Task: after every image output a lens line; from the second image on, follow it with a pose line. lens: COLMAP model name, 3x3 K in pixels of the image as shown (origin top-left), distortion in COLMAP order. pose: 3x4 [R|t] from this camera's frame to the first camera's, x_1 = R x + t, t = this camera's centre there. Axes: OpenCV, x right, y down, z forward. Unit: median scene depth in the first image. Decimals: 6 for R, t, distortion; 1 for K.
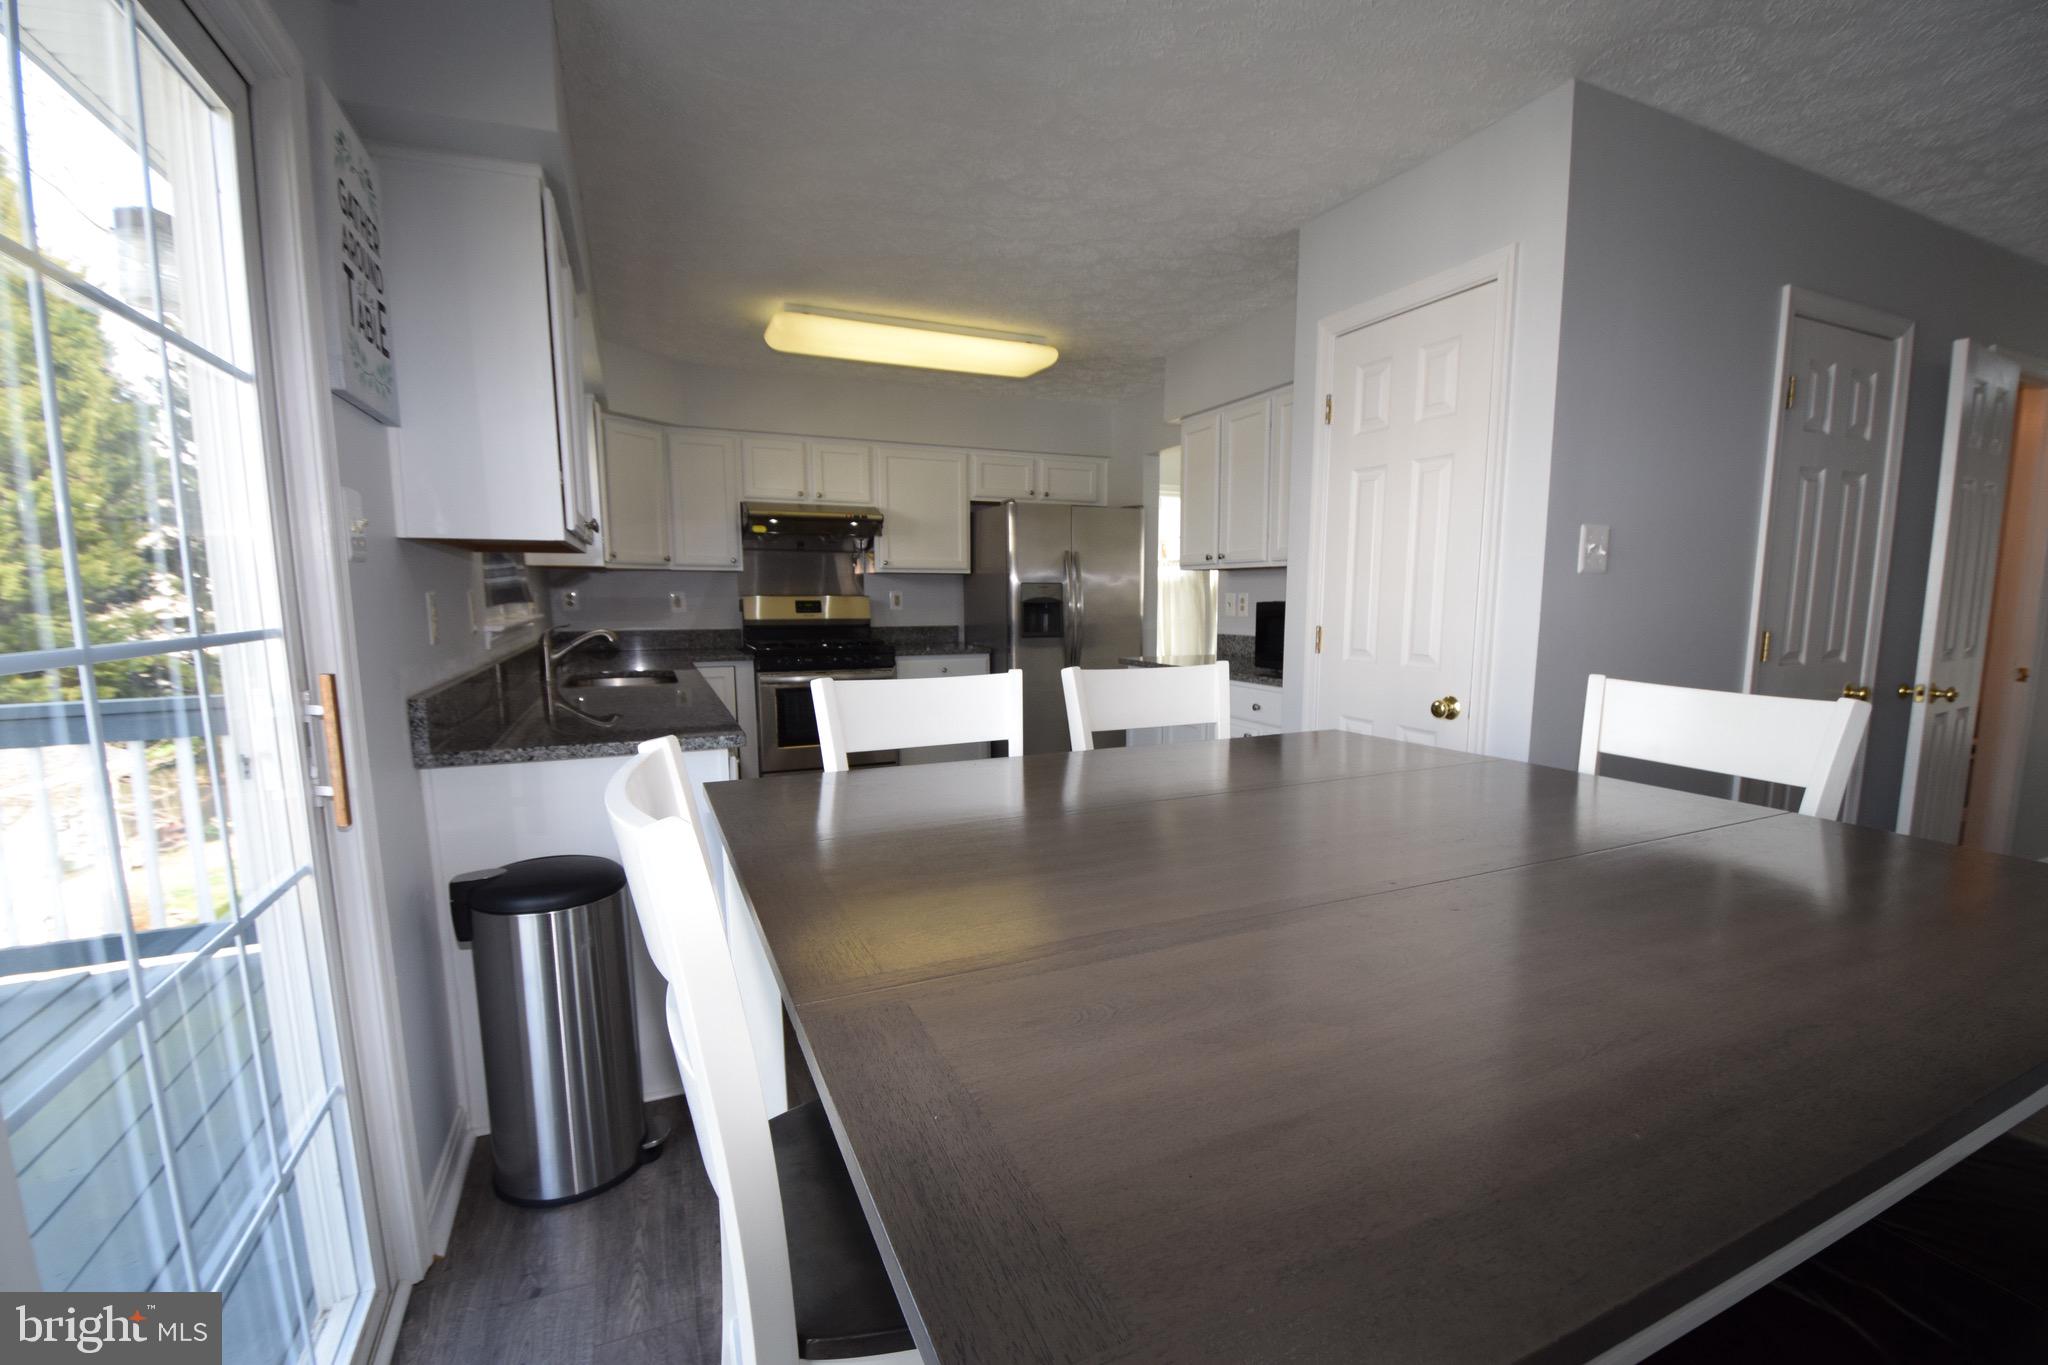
lens RADIAL K [[892.0, 0, 1056.8], [0, 892.0, 726.9], [0, 0, 1]] dist [-0.008509, -0.013869]
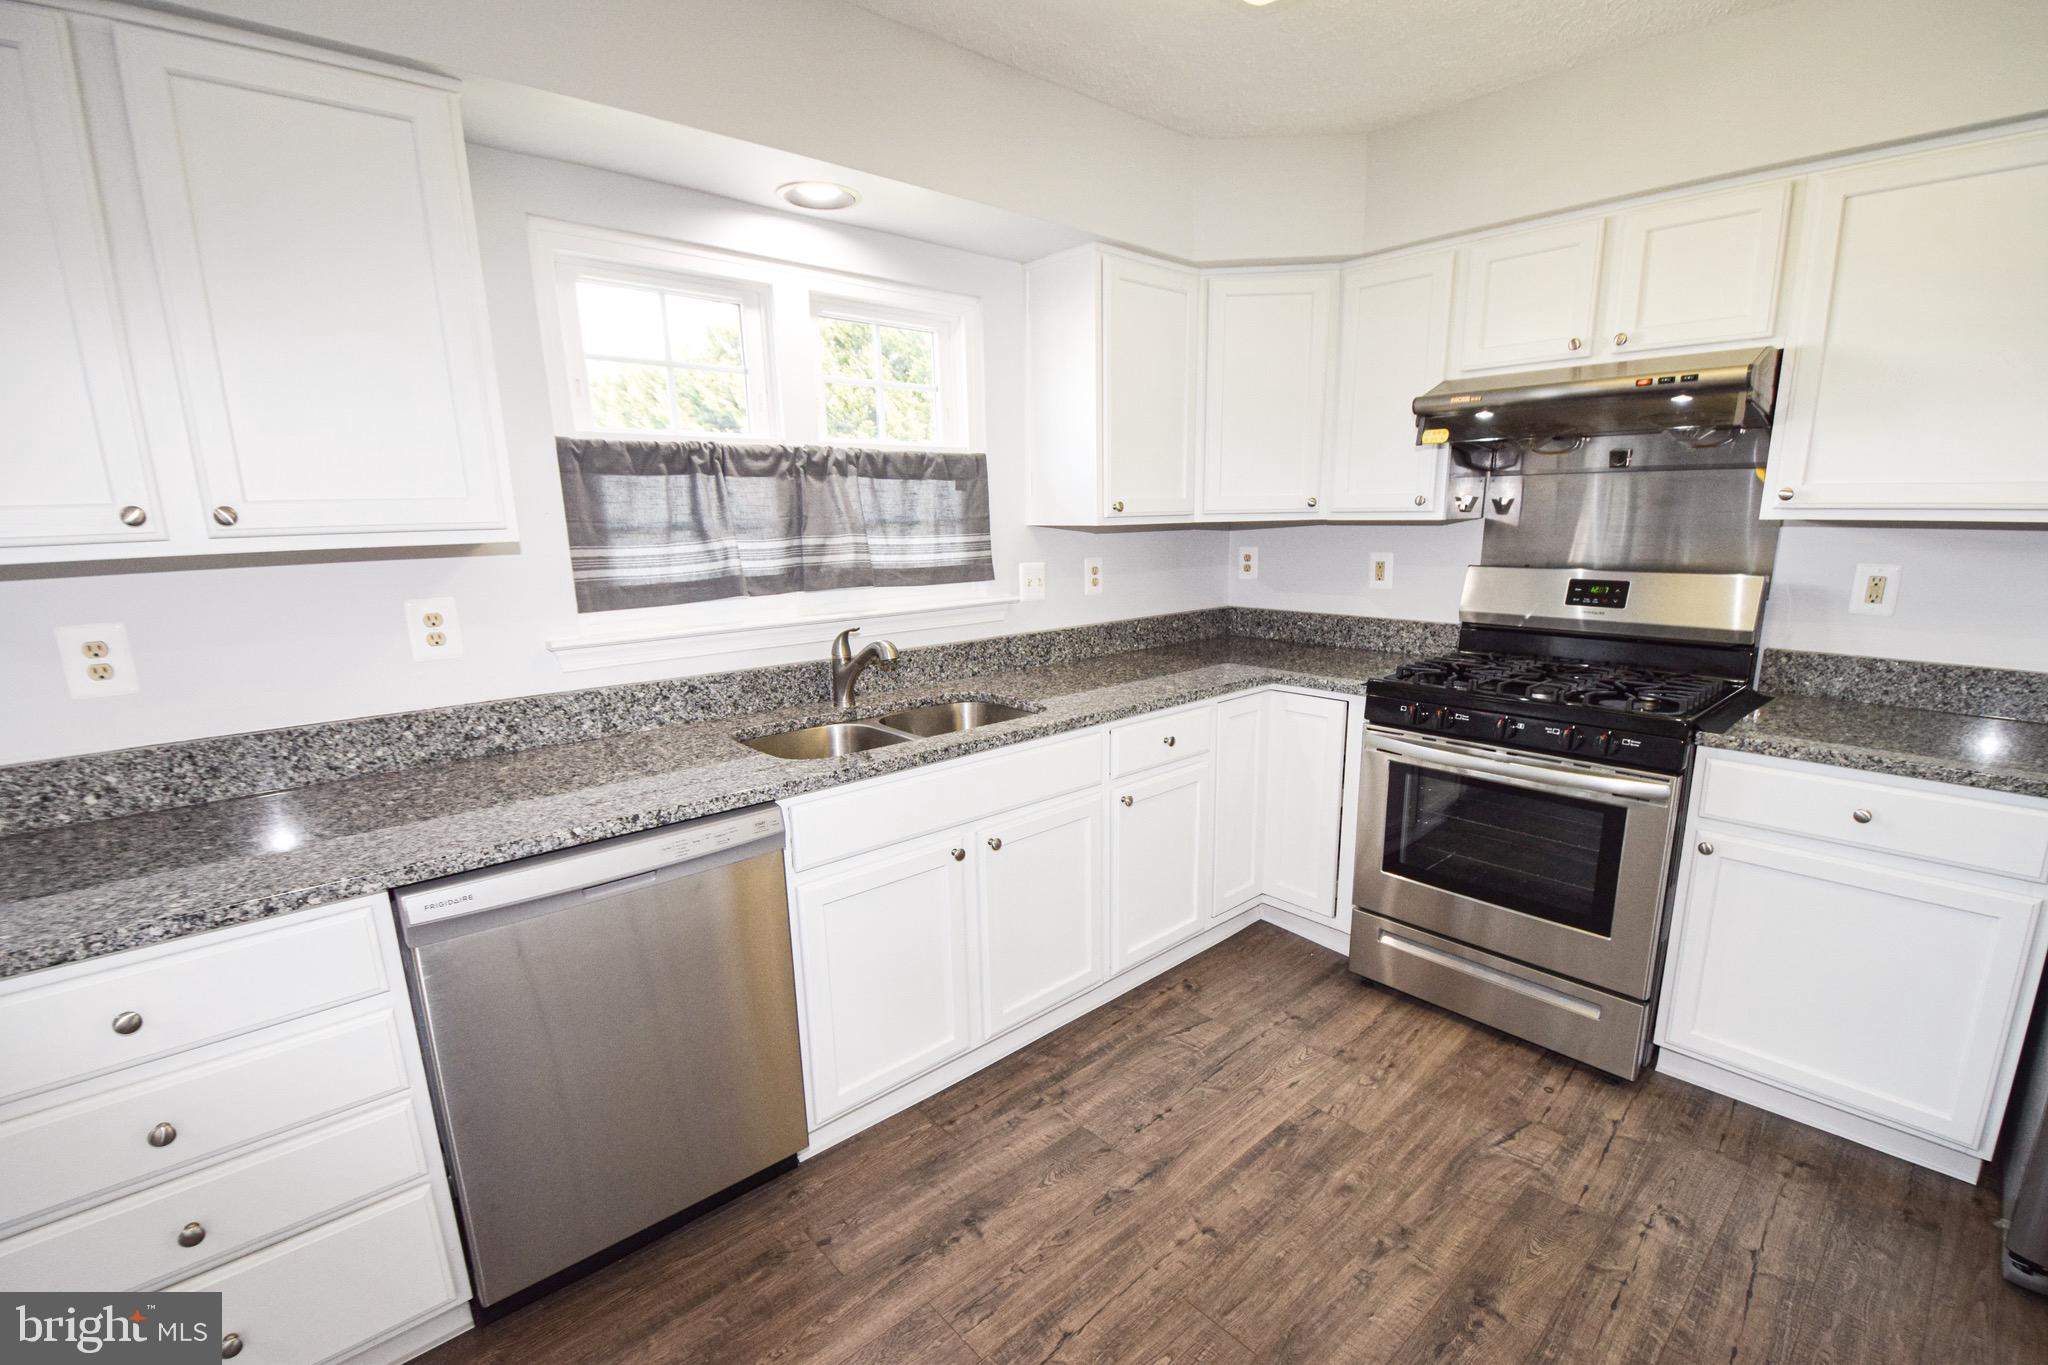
lens RADIAL K [[901.8, 0, 1057.0], [0, 901.8, 719.3], [0, 0, 1]] dist [0.011800, -0.021293]
pose [[0.302613, 0.206386, -0.930500, 0.093651], [-0.127582, 0.976260, 0.175044, -0.128038], [0.944536, 0.065744, 0.321760, 0.641065]]
